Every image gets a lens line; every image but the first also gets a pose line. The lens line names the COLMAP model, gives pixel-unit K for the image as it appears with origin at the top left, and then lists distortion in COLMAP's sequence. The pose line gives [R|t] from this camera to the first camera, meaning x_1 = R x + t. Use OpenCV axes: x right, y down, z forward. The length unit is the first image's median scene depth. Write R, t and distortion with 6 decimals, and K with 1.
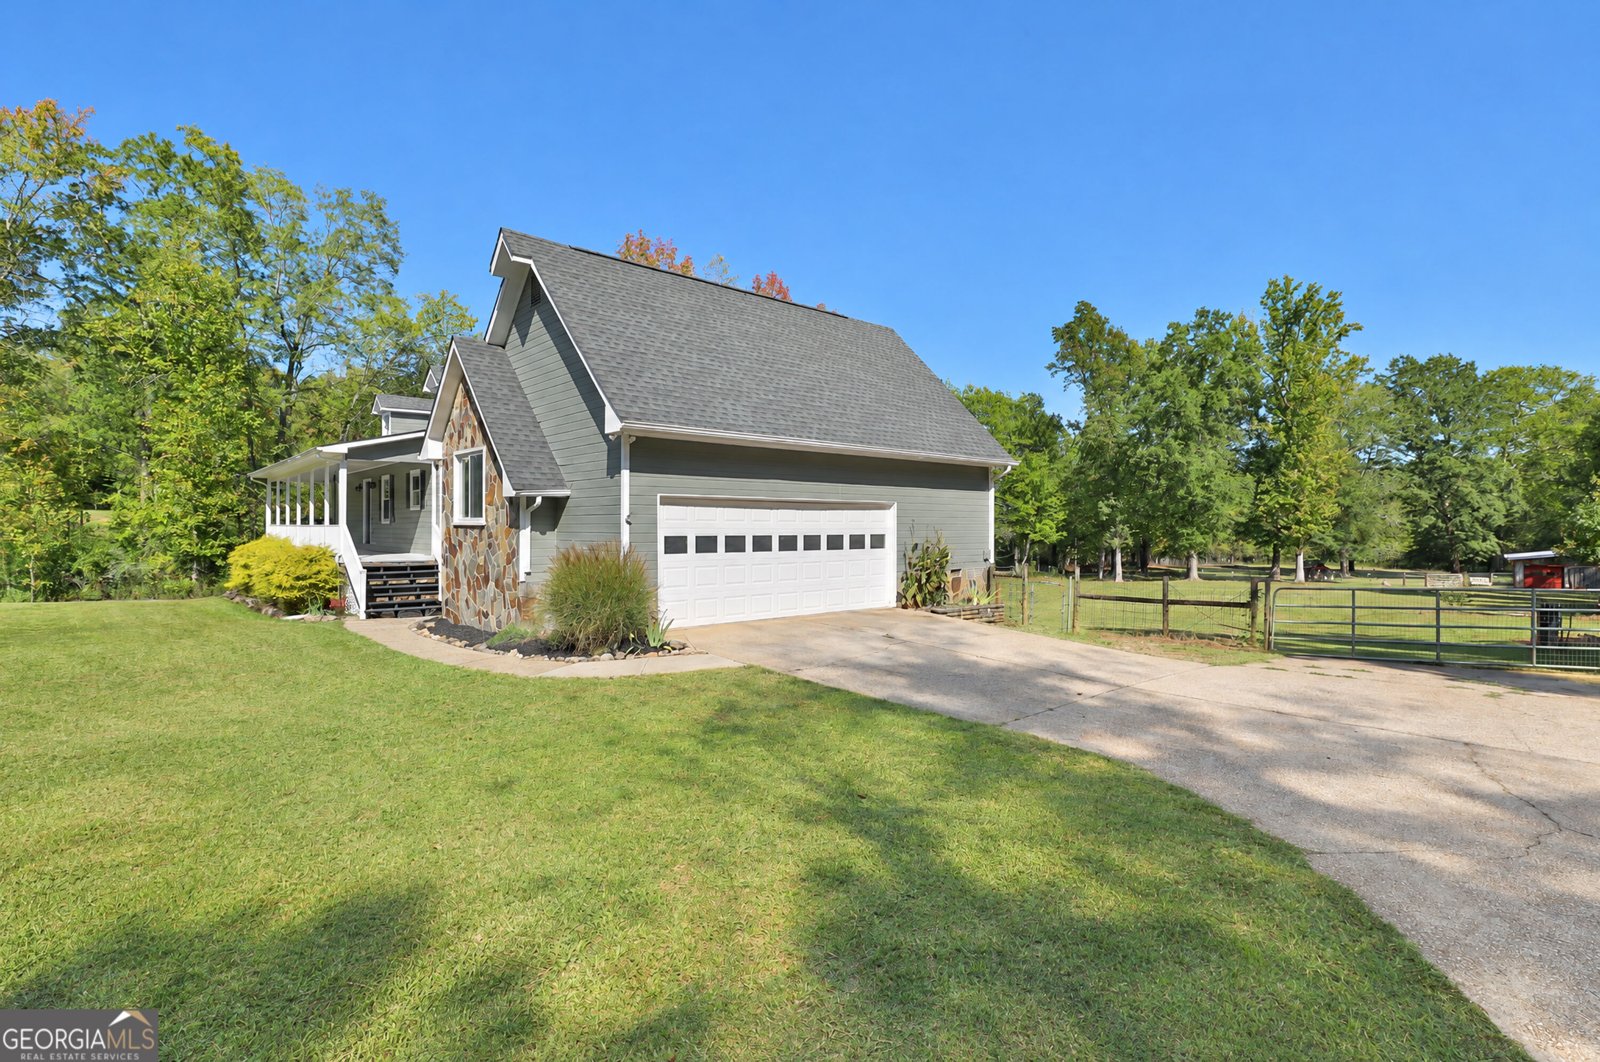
lens RADIAL K [[785.4, 0, 807.7], [0, 785.4, 523.0], [0, 0, 1]] dist [-0.021373, 0.001014]
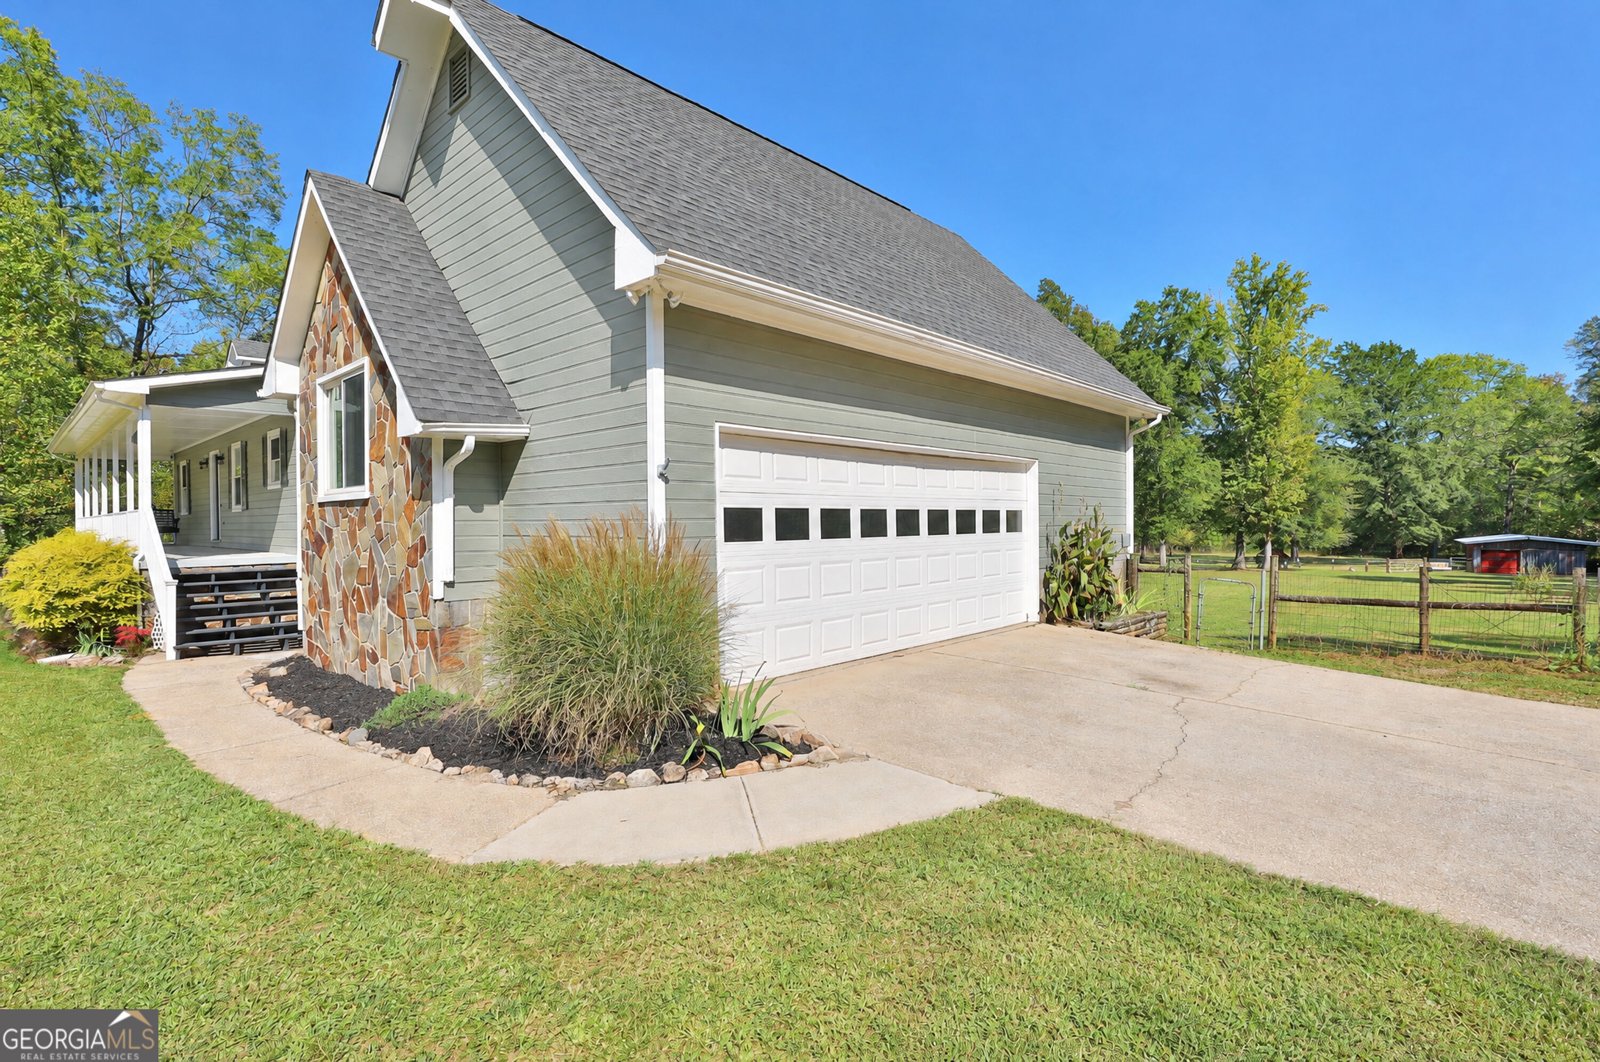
lens RADIAL K [[785.4, 0, 807.7], [0, 785.4, 523.0], [0, 0, 1]] dist [-0.021373, 0.001014]
pose [[0.995716, -0.012083, 0.091675, -0.048830], [0.011557, 0.999914, 0.006261, 0.006782], [-0.091742, -0.005175, 0.995769, 0.134457]]
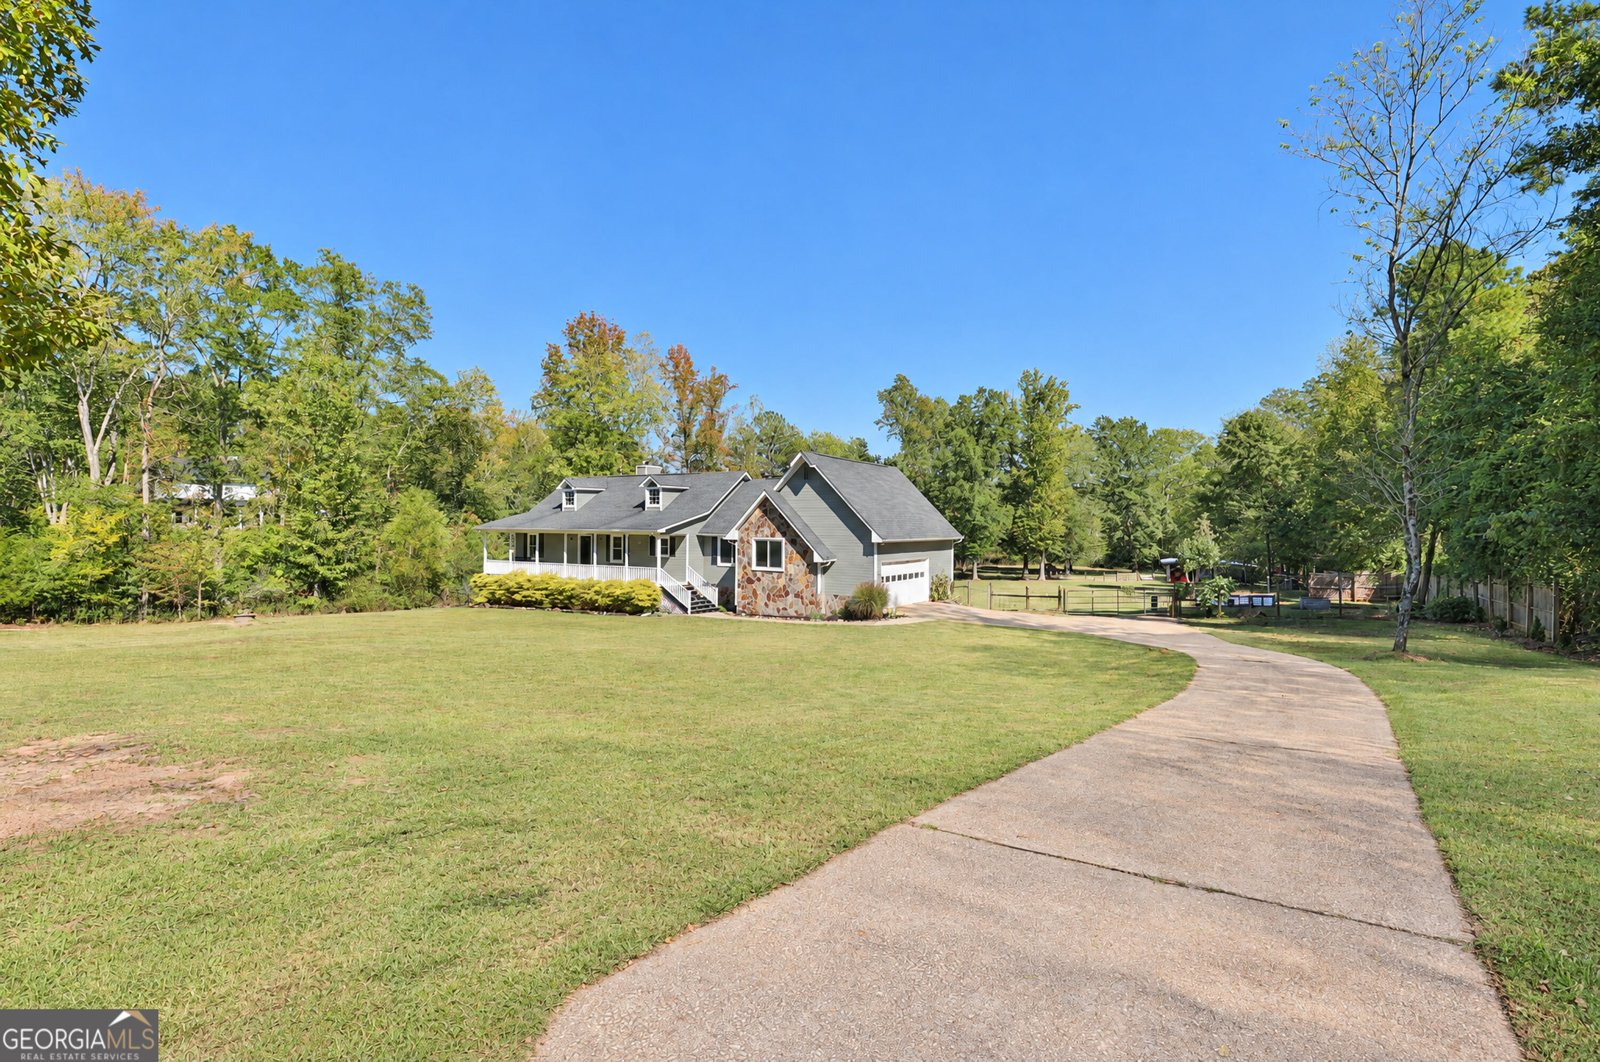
lens RADIAL K [[785.4, 0, 807.7], [0, 785.4, 523.0], [0, 0, 1]] dist [-0.021373, 0.001014]
pose [[0.956093, 0.003033, 0.293048, -0.338738], [-0.003294, 0.999994, 0.000397, -0.047717], [-0.293045, -0.001345, 0.956098, -0.425172]]
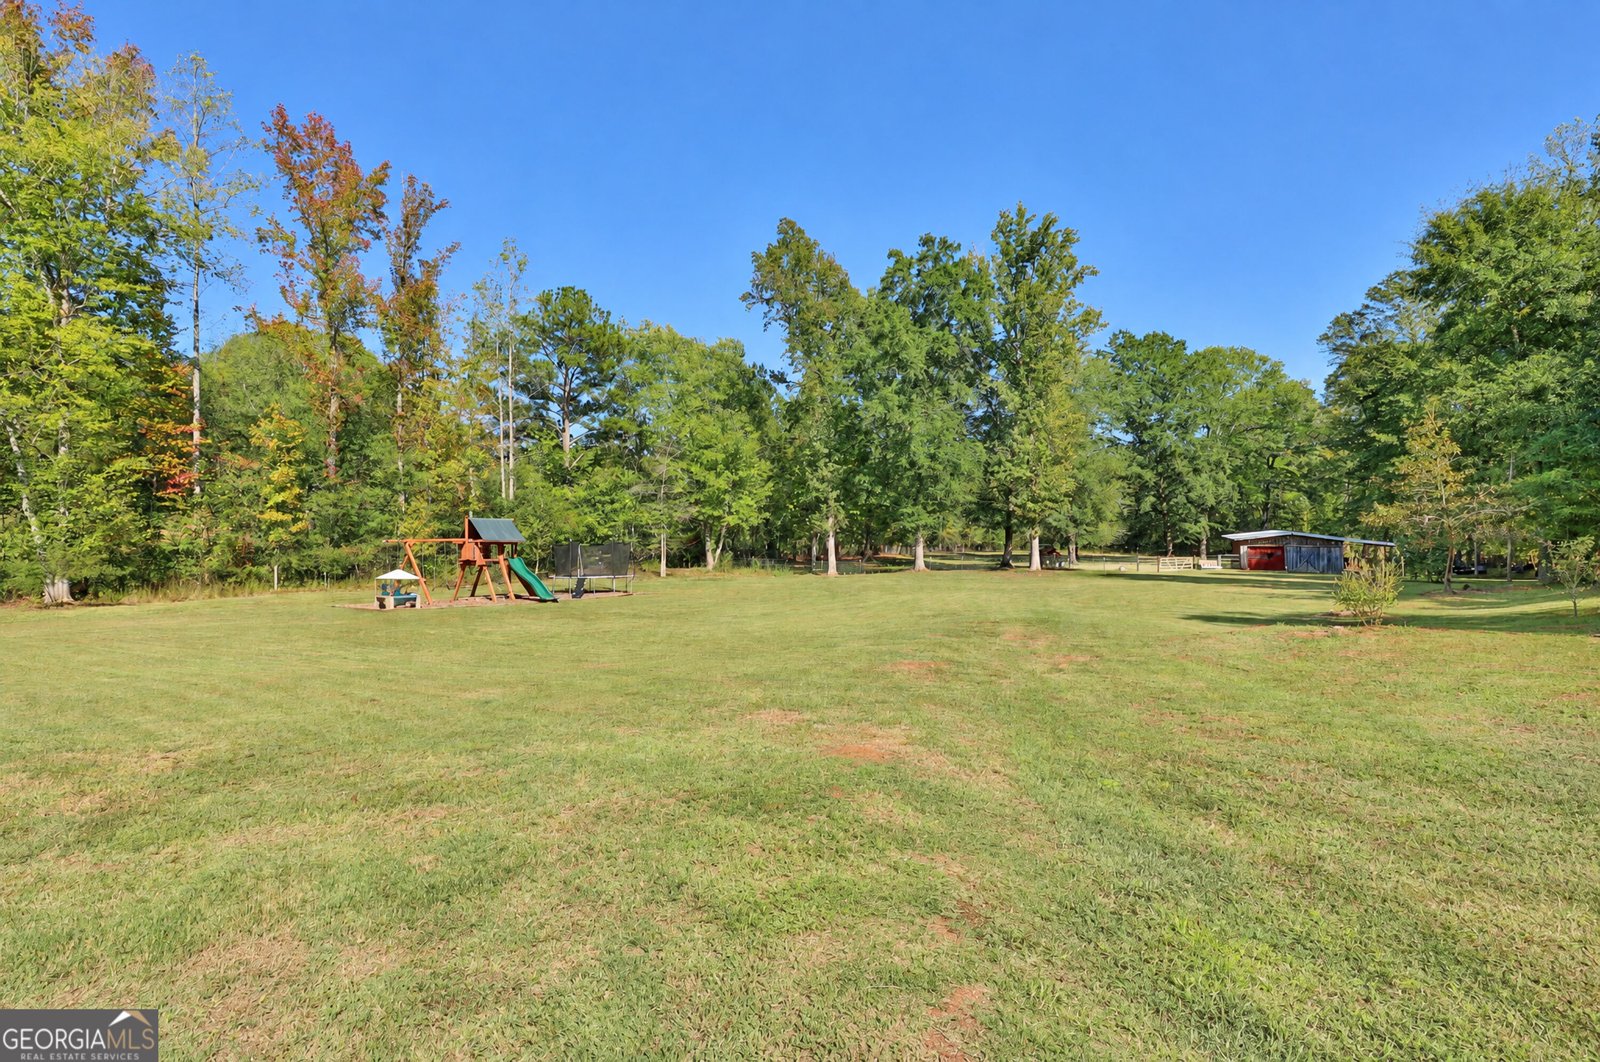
lens RADIAL K [[767.6, 0, 779.9], [0, 767.6, 530.0], [0, 0, 1]] dist [-0.056716, 0.000183]
pose [[0.964473, -0.011188, 0.263945, 0.242332], [0.007079, 0.999839, 0.016514, 0.027477], [-0.264087, -0.014059, 0.964396, 0.453364]]
